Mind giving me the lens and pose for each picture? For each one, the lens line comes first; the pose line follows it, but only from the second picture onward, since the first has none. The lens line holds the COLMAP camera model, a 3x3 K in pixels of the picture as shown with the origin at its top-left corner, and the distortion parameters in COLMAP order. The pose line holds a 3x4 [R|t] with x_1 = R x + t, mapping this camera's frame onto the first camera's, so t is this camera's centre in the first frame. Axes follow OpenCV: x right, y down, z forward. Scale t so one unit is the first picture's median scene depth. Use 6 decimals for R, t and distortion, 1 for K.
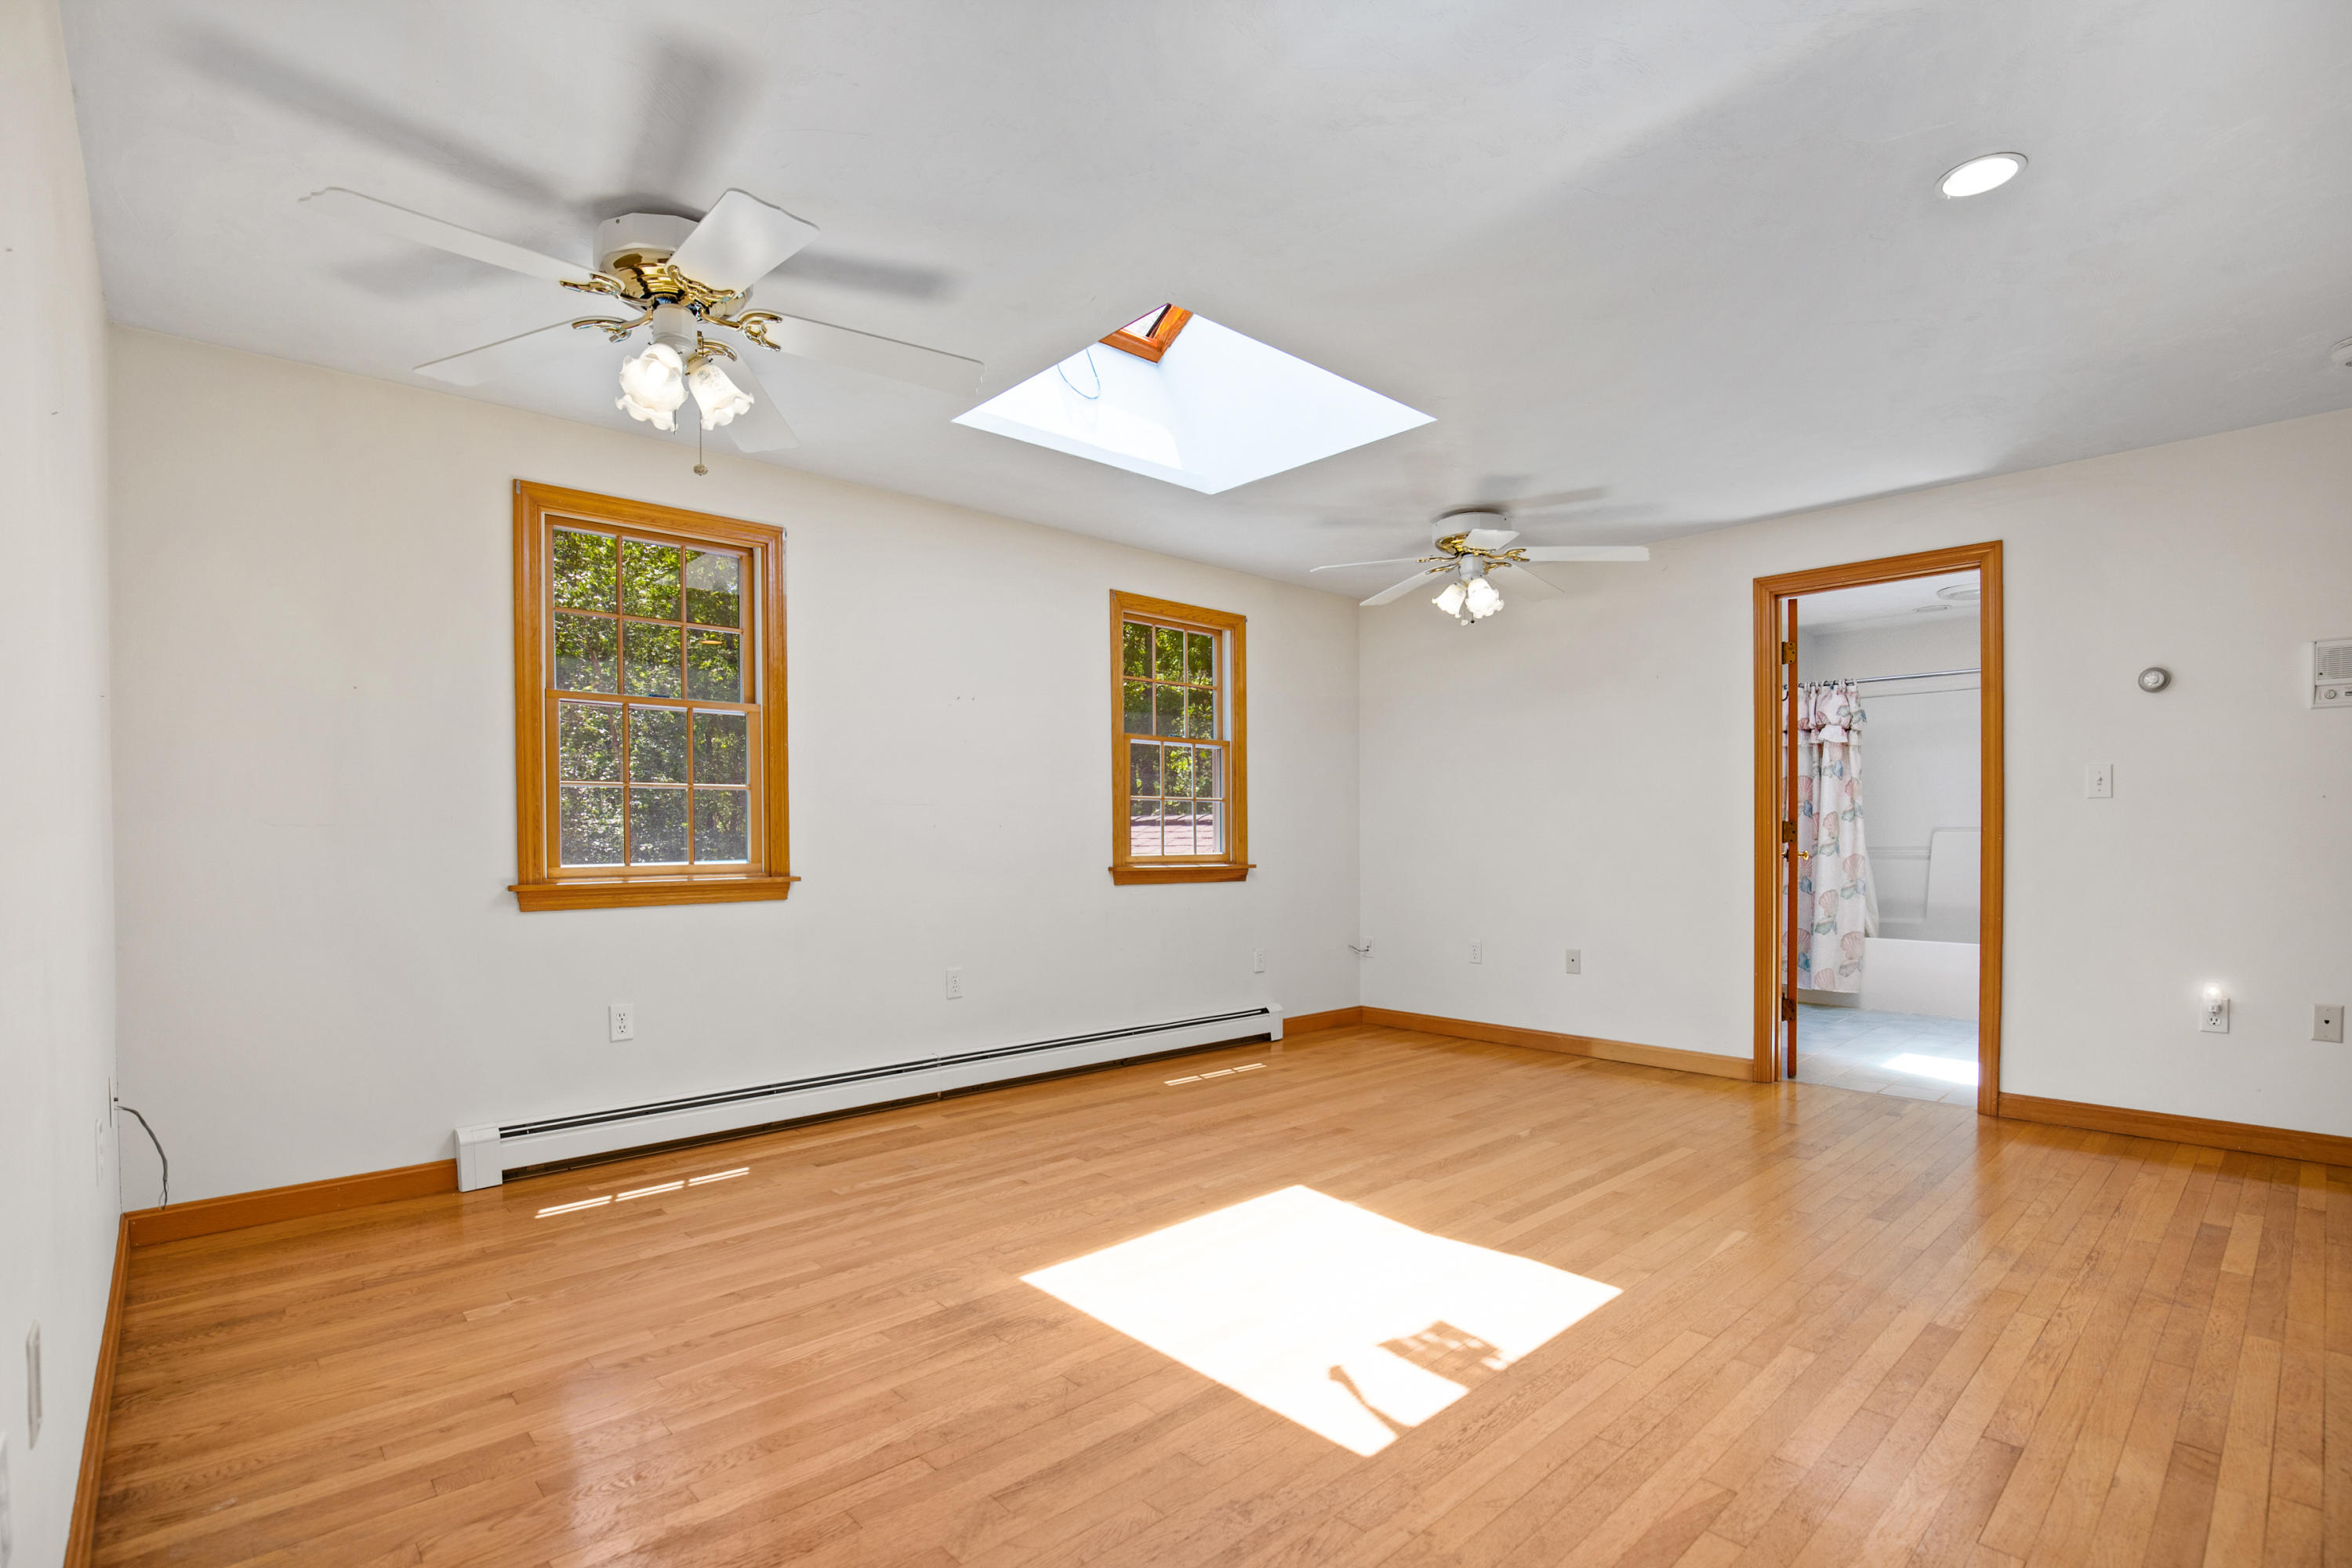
lens RADIAL K [[1098.6, 0, 1175.6], [0, 1098.6, 848.6], [0, 0, 1]] dist [-0.036620, 0.005359]
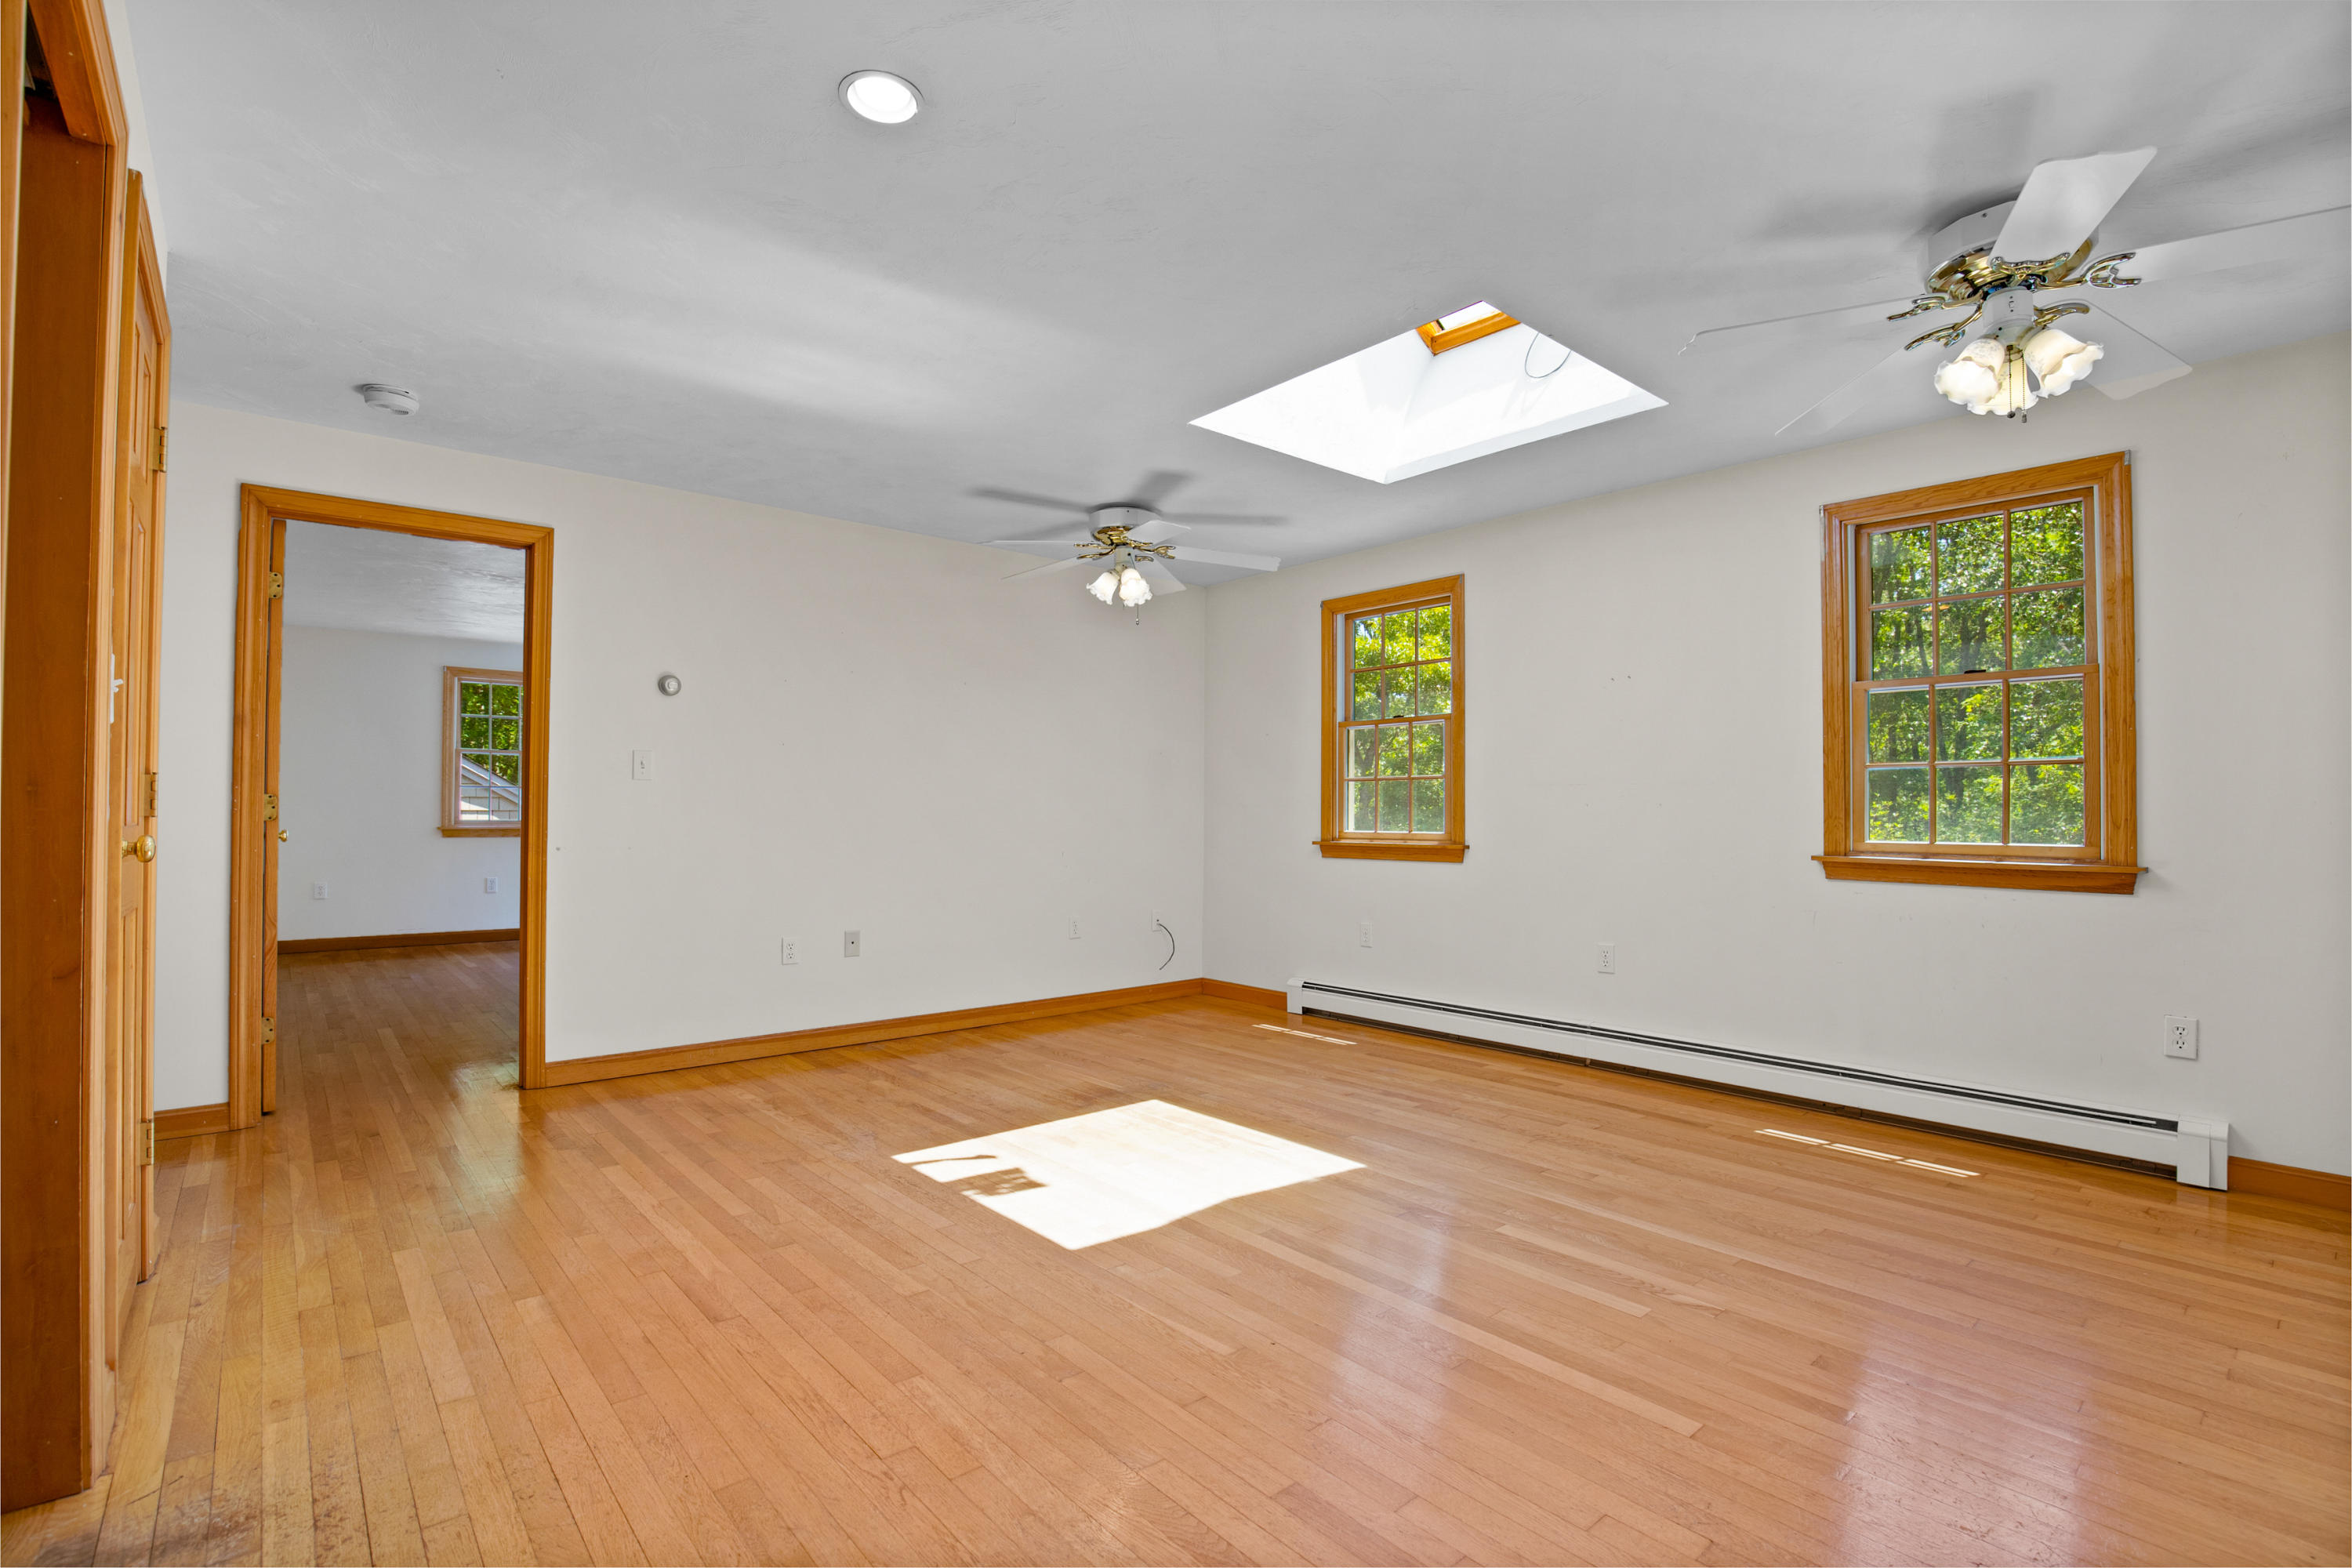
lens RADIAL K [[1075.4, 0, 1185.6], [0, 1075.4, 793.8], [0, 0, 1]] dist [-0.034612, 0.007634]
pose [[-0.024272, -0.011318, -0.999641, 0.966878], [-0.016104, 0.999811, -0.010929, -0.015768], [0.999576, 0.015833, -0.024450, 0.755060]]
